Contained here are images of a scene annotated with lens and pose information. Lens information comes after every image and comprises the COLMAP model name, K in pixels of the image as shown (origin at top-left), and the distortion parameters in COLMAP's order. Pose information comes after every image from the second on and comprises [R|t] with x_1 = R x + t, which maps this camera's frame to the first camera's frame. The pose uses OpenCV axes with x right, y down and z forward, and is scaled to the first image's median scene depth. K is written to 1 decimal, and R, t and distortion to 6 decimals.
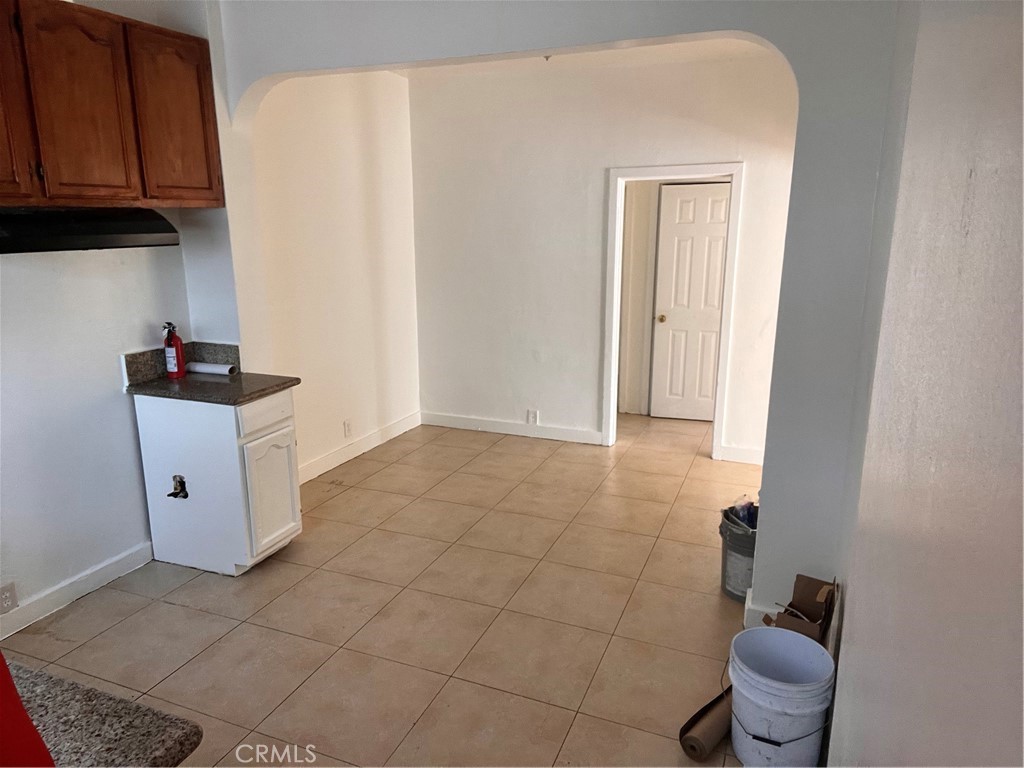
lens RADIAL K [[692.3, 0, 511.0], [0, 692.3, 378.2], [0, 0, 1]] dist [0.067482, -0.074988]
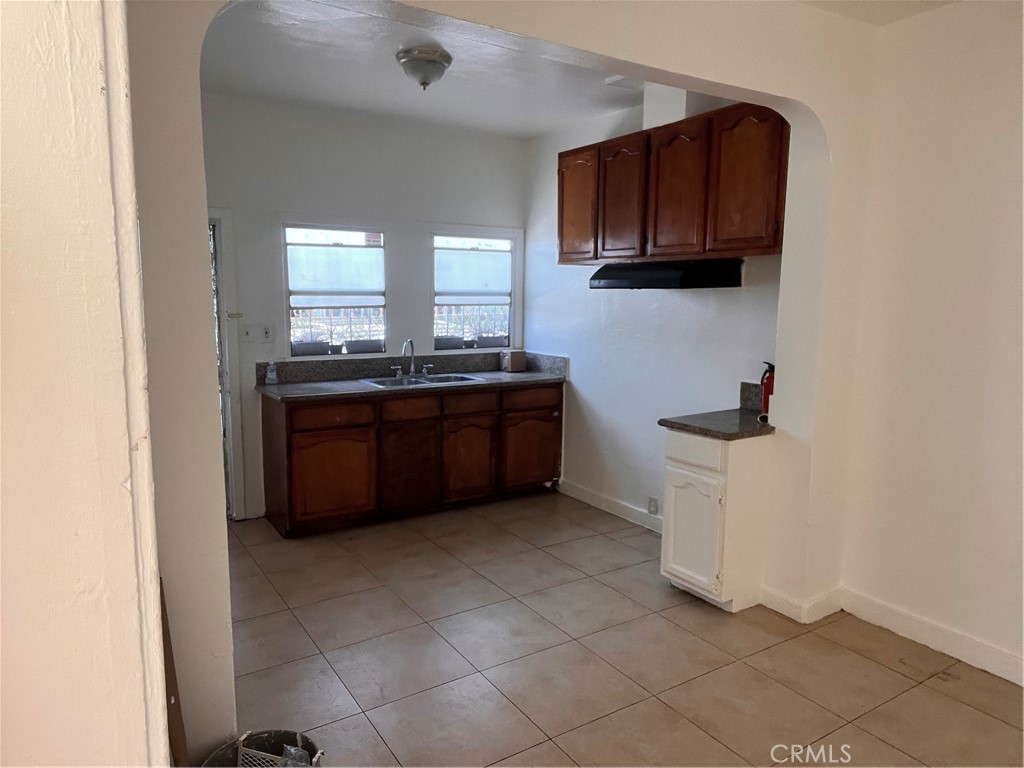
lens RADIAL K [[692.3, 0, 511.0], [0, 692.3, 378.2], [0, 0, 1]] dist [0.067482, -0.074988]
pose [[-0.571637, 0.103807, -0.813913, 0.625197], [-0.187146, 0.949322, 0.252516, -0.260123], [0.798879, 0.296669, -0.523241, 1.286351]]
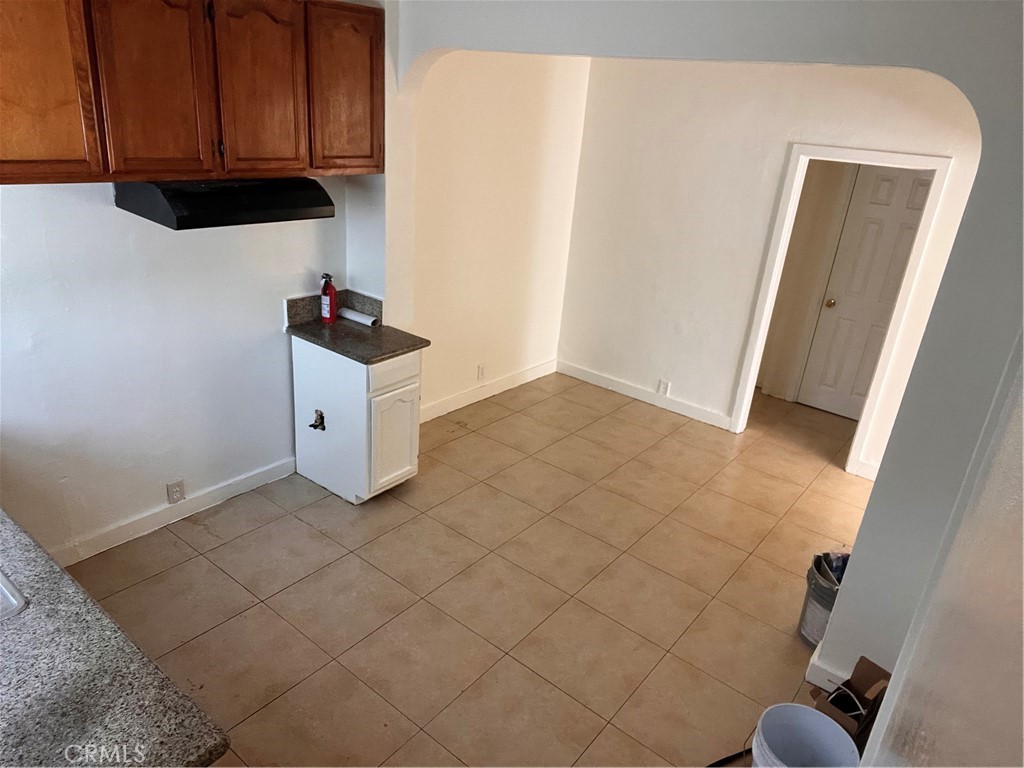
lens RADIAL K [[692.3, 0, 511.0], [0, 692.3, 378.2], [0, 0, 1]] dist [0.067482, -0.074988]
pose [[0.957599, 0.177731, -0.226749, 0.073816], [-0.143179, 0.976551, 0.160771, -0.140703], [0.250006, -0.121489, 0.960592, -0.007456]]
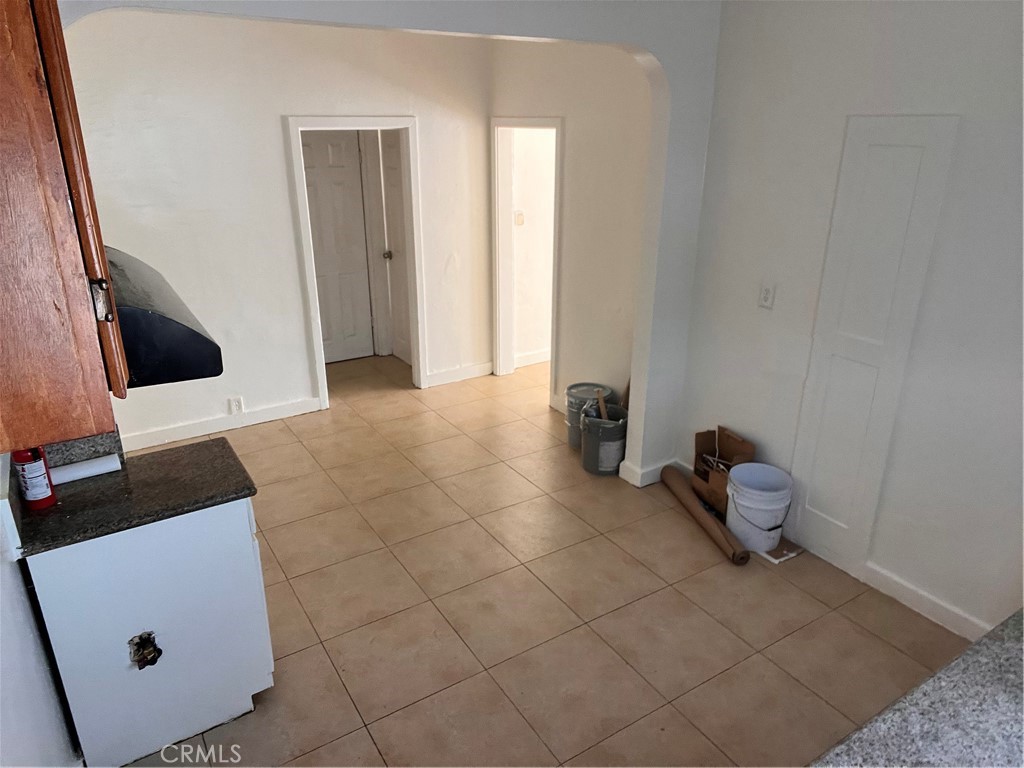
lens RADIAL K [[692.3, 0, 511.0], [0, 692.3, 378.2], [0, 0, 1]] dist [0.067482, -0.074988]
pose [[0.574597, -0.281372, 0.768549, -0.716447], [0.177367, 0.959539, 0.218689, -0.177217], [-0.798986, 0.010657, 0.601255, 0.321179]]
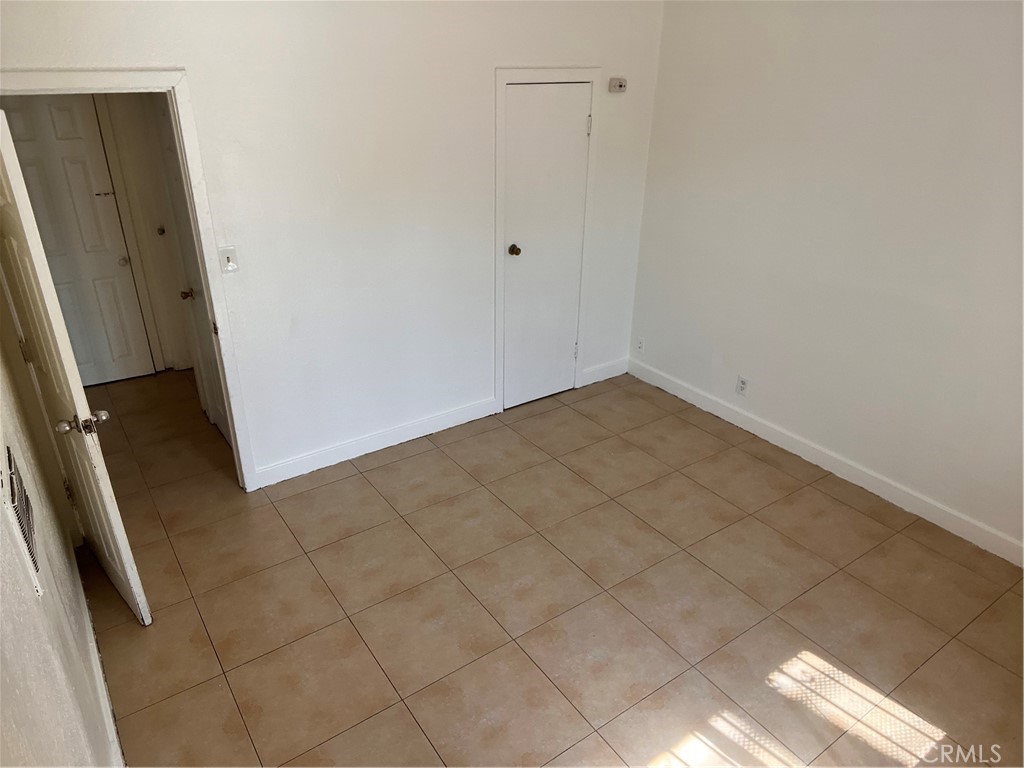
lens RADIAL K [[692.3, 0, 511.0], [0, 692.3, 378.2], [0, 0, 1]] dist [0.067482, -0.074988]
pose [[-0.843873, -0.232358, 0.483620, -0.473728], [0.114083, 0.803047, 0.584894, -0.446323], [-0.524274, 0.548749, -0.651161, 1.341086]]
